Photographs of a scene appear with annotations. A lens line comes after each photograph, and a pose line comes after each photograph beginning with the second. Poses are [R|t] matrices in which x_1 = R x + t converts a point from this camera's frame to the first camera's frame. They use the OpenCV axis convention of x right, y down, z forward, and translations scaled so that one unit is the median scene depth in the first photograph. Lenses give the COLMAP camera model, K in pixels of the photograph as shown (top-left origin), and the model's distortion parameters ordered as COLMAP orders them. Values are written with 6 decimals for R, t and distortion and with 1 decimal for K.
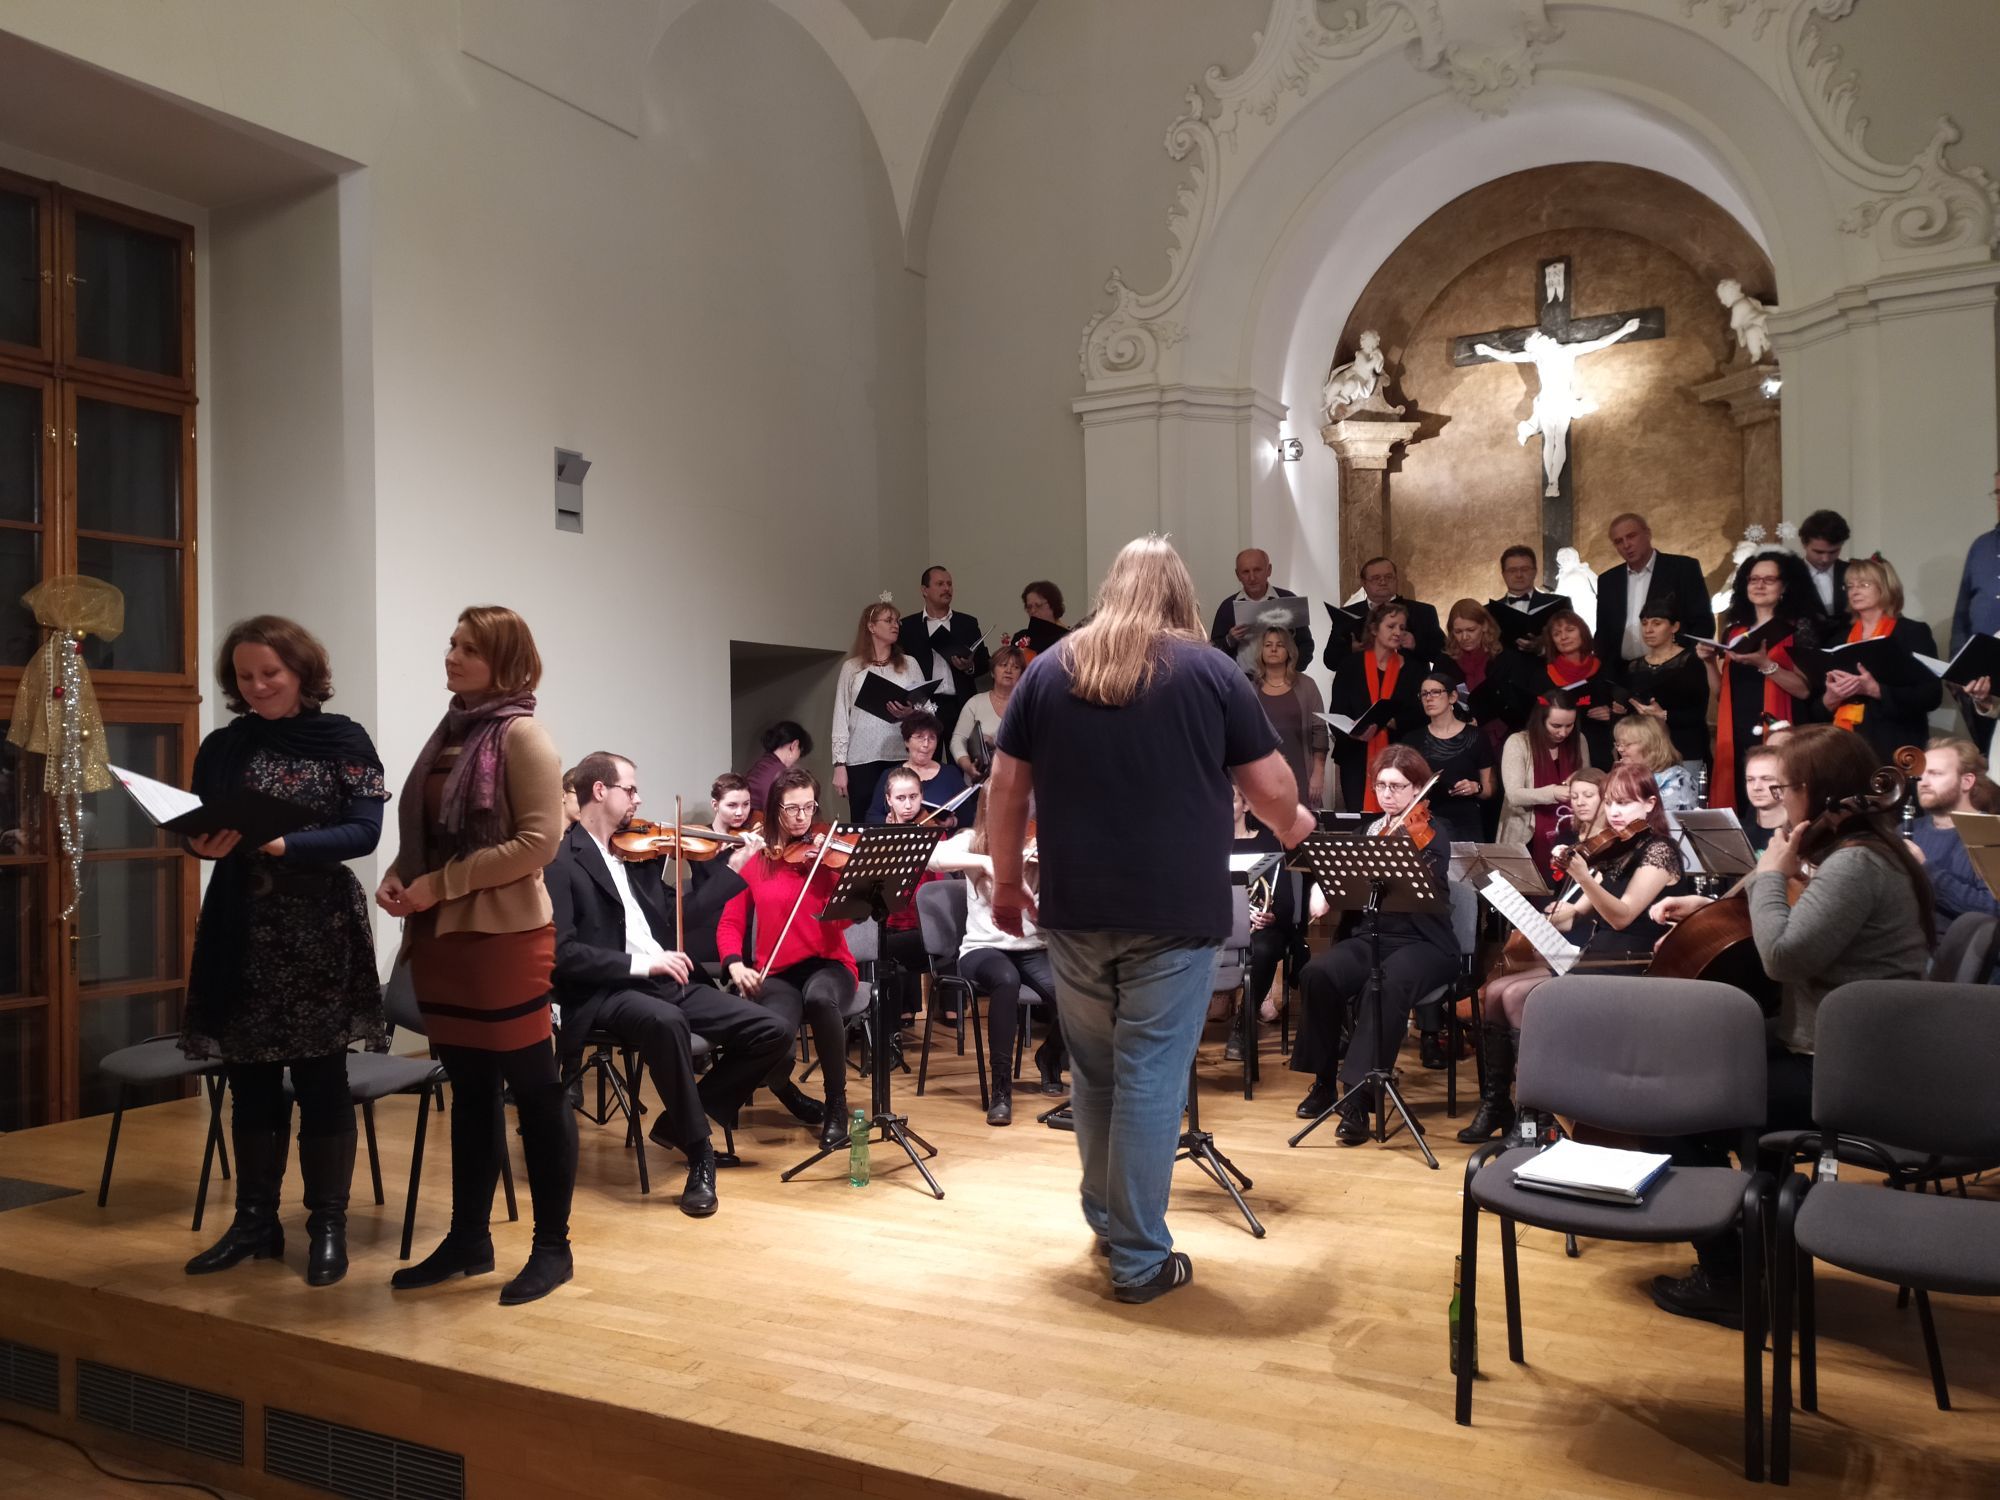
lens RADIAL K [[1655.9, 0, 993.4], [0, 1655.9, 756.5], [0, 0, 1]] dist [0.061475, -0.025998]
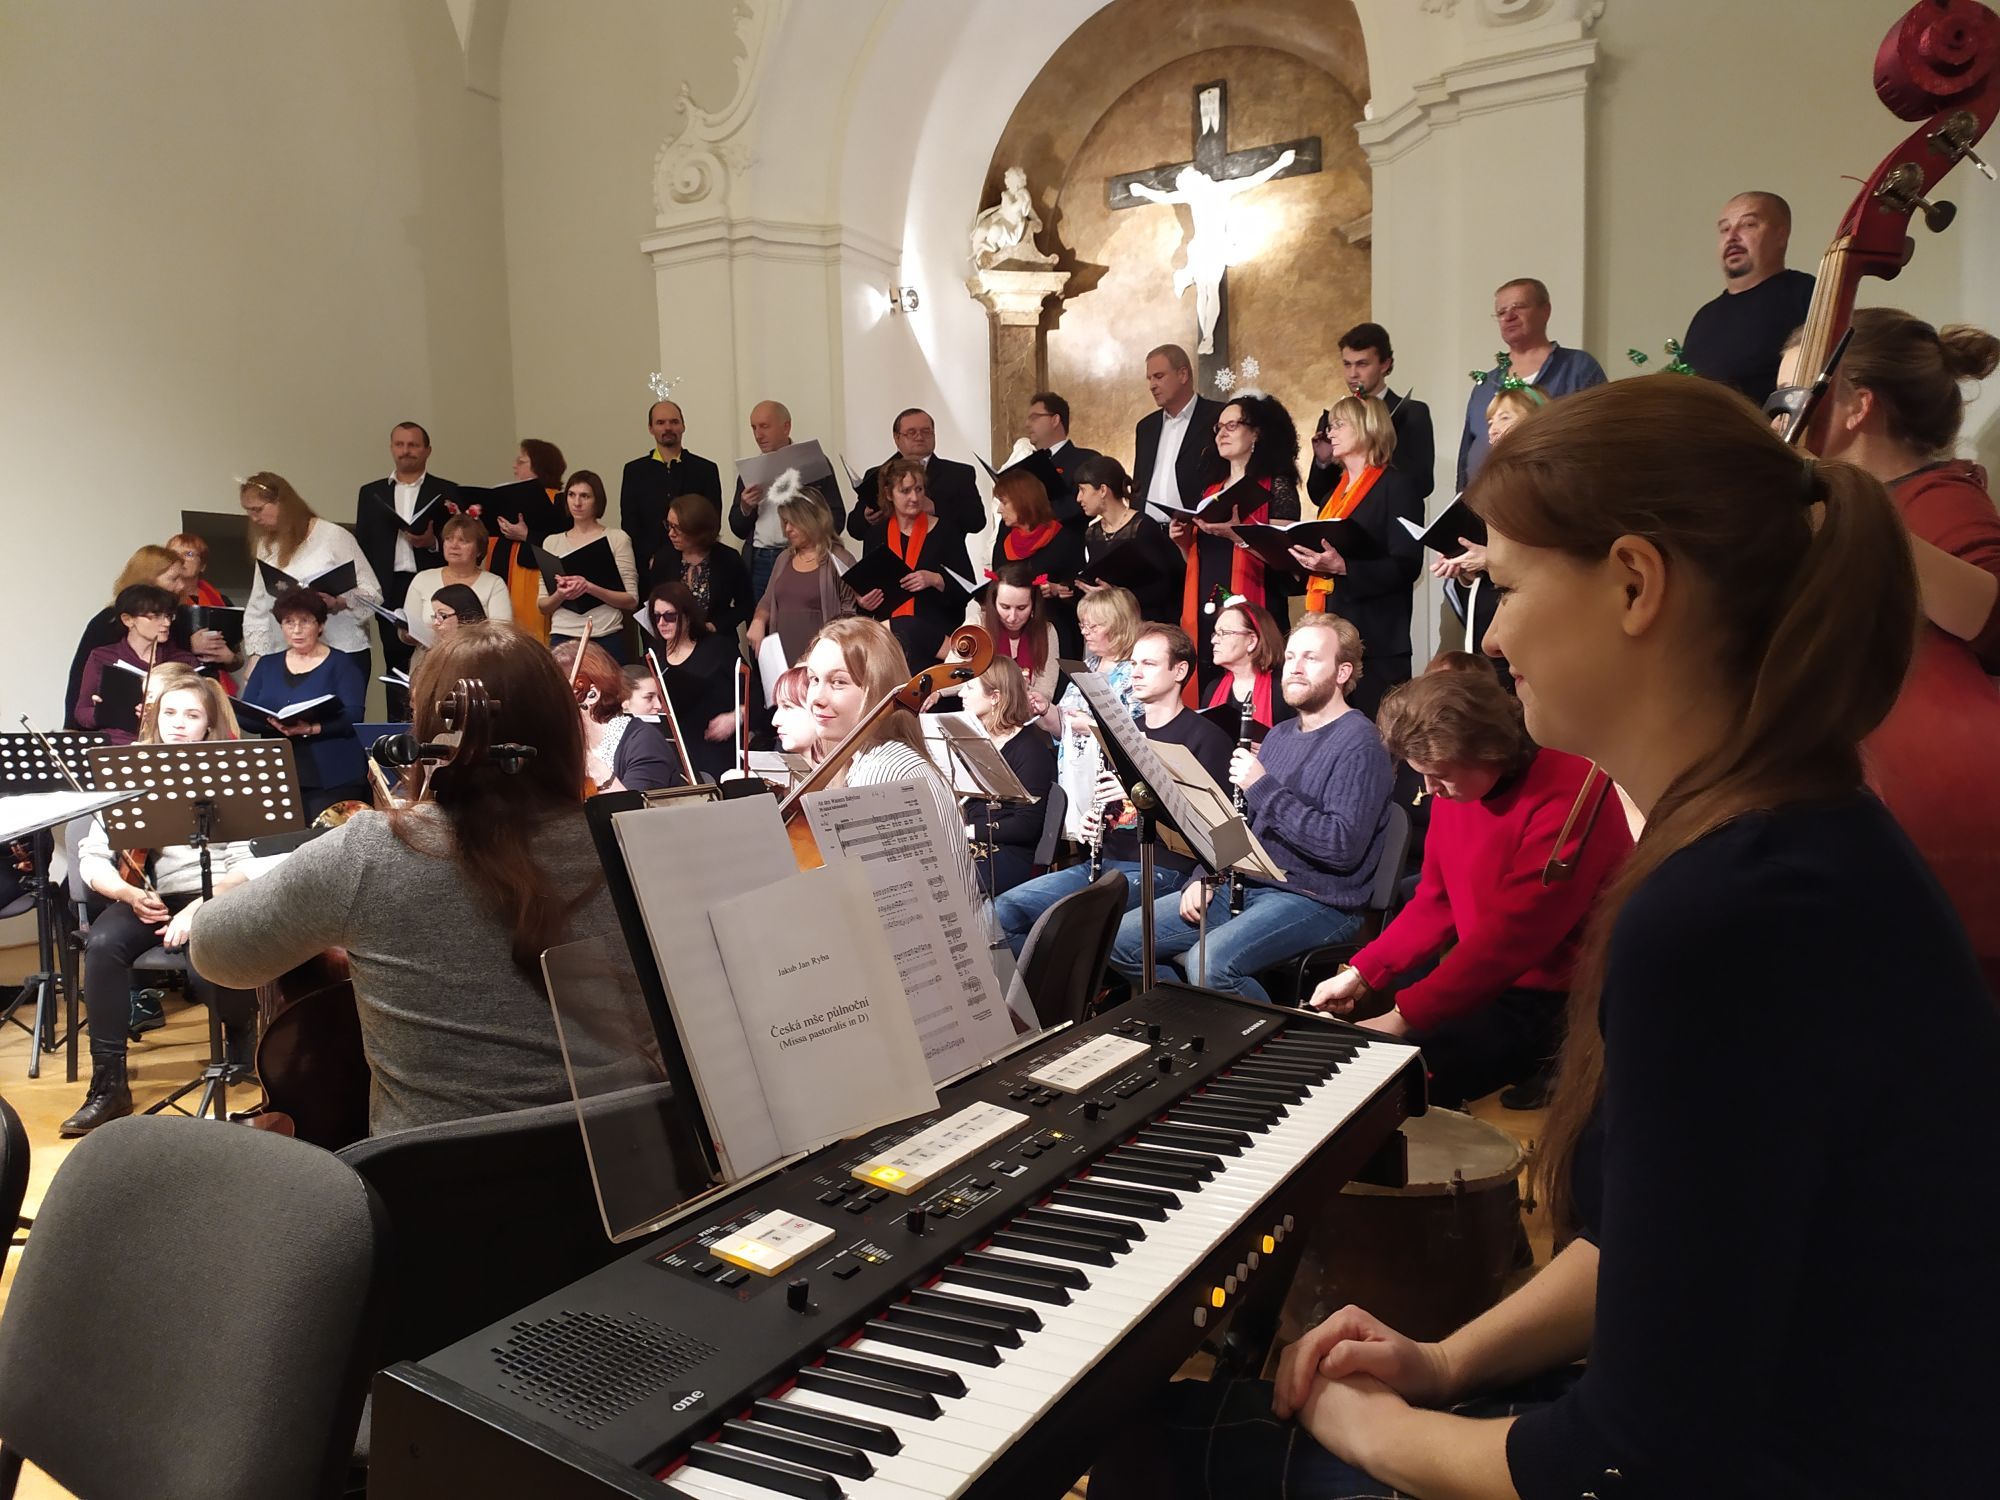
lens RADIAL K [[1497.9, 0, 1010.9], [0, 1497.9, 768.5], [0, 0, 1]] dist [0.026094, 0.004362]
pose [[0.999847, -0.009124, 0.014899, 0.221092], [0.007883, 0.996657, 0.081317, 0.001576], [-0.015591, -0.081187, 0.996577, 0.174836]]
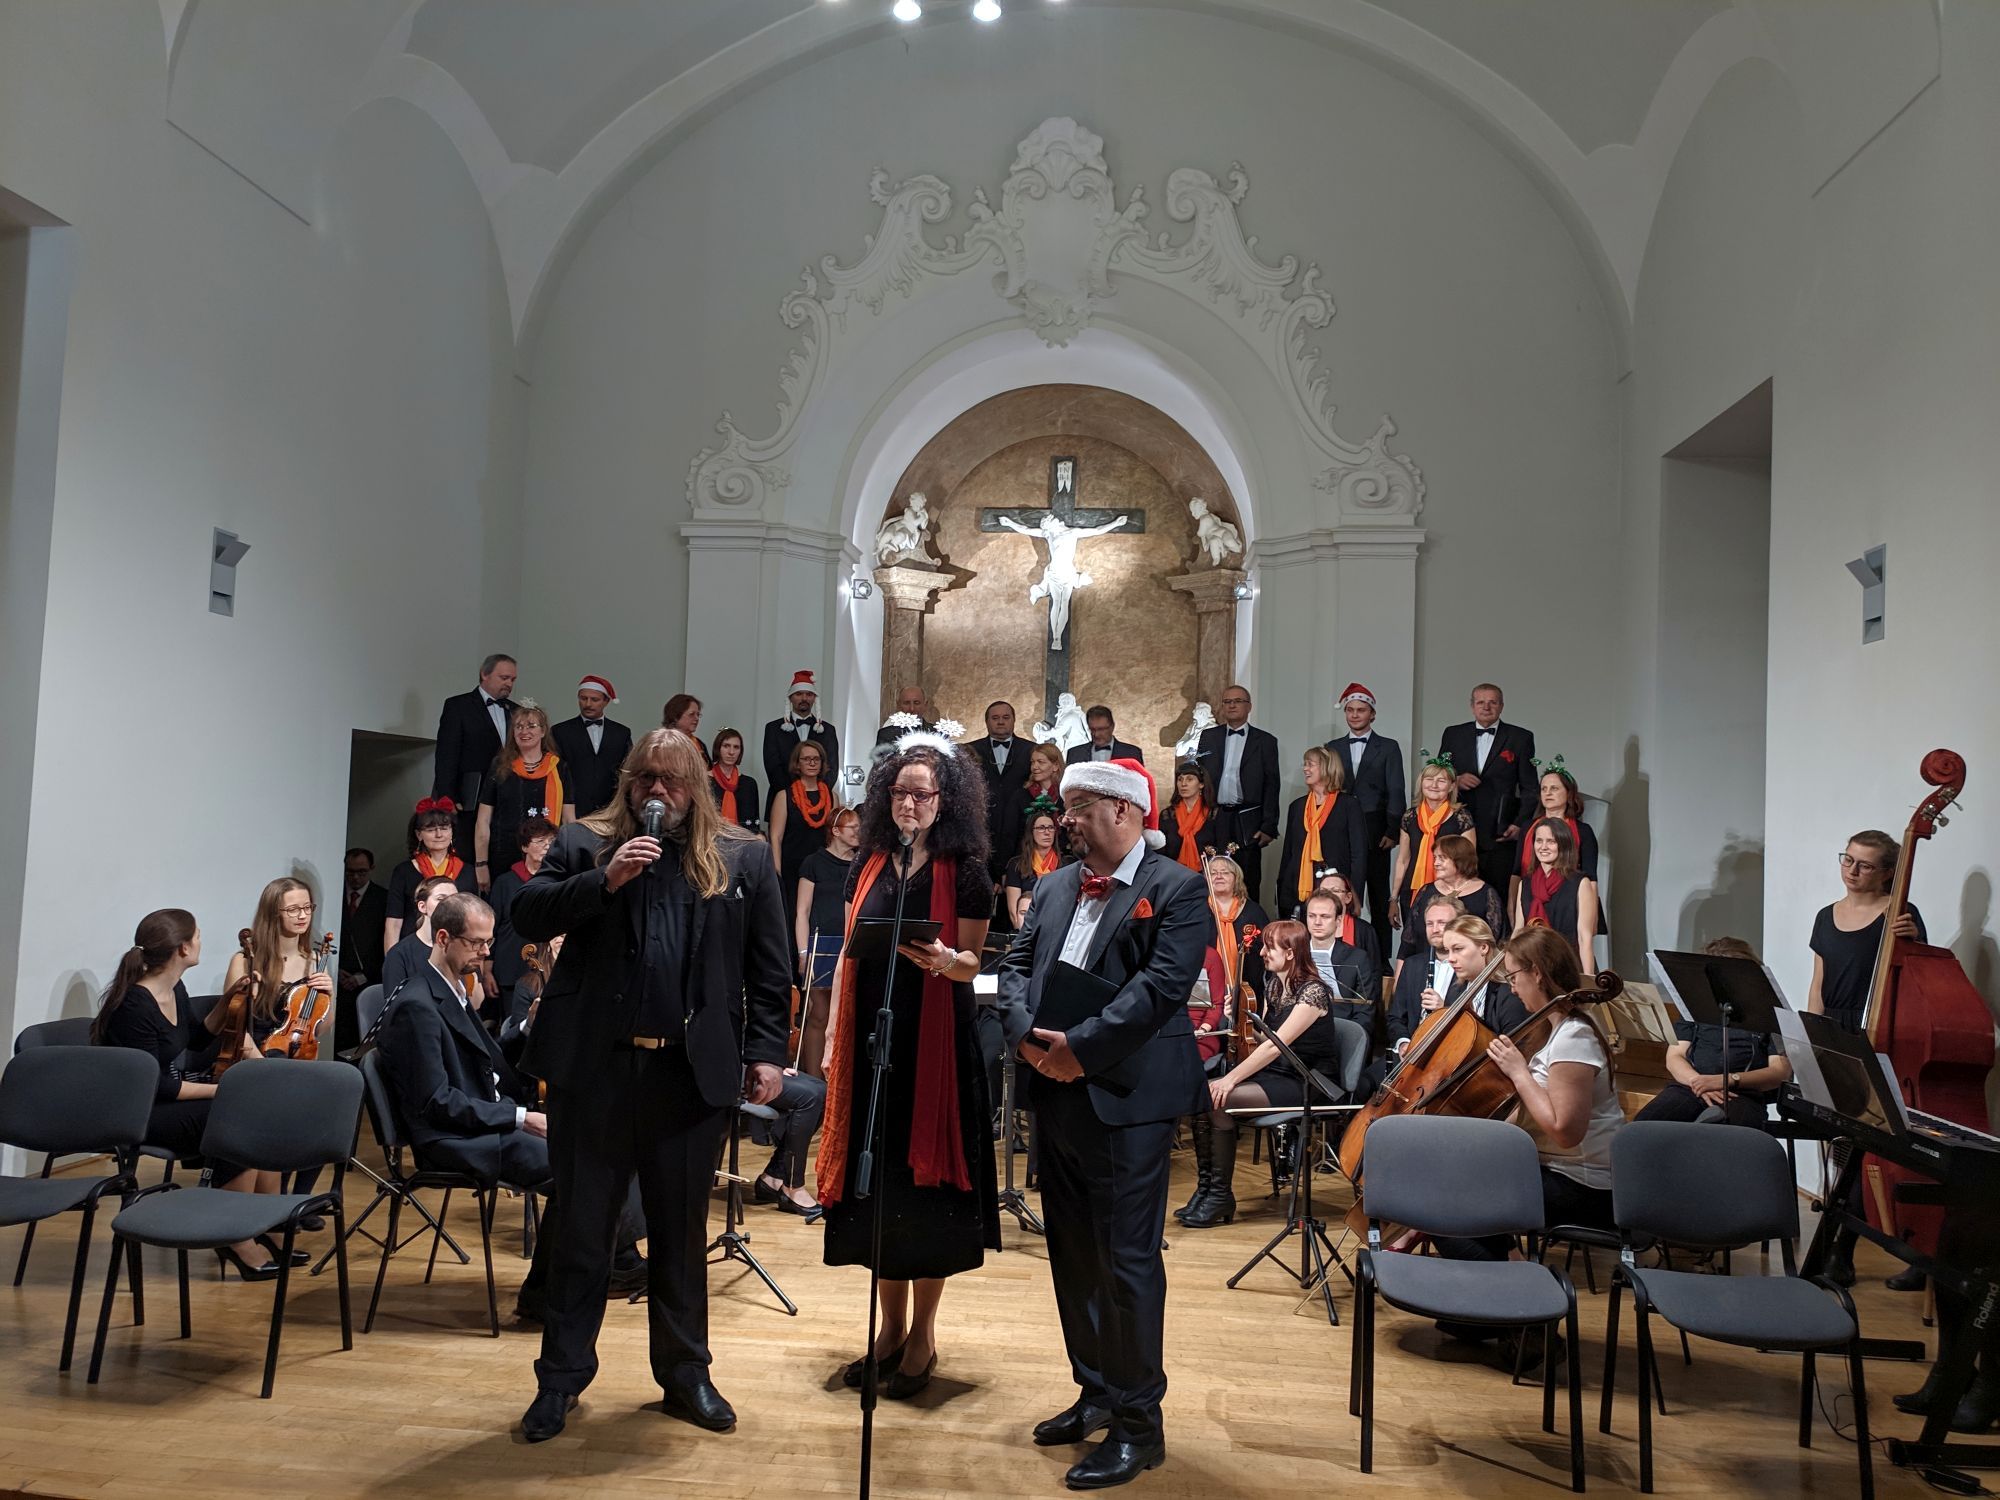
lens RADIAL K [[1522.2, 0, 999.0], [0, 1522.2, 745.9], [0, 0, 1]] dist [0.069840, -0.089884]
pose [[0.912724, 0.065778, 0.403248, -0.151294], [-0.048787, 0.997440, -0.052275, -0.026205], [-0.405654, 0.028039, 0.913596, 0.003707]]
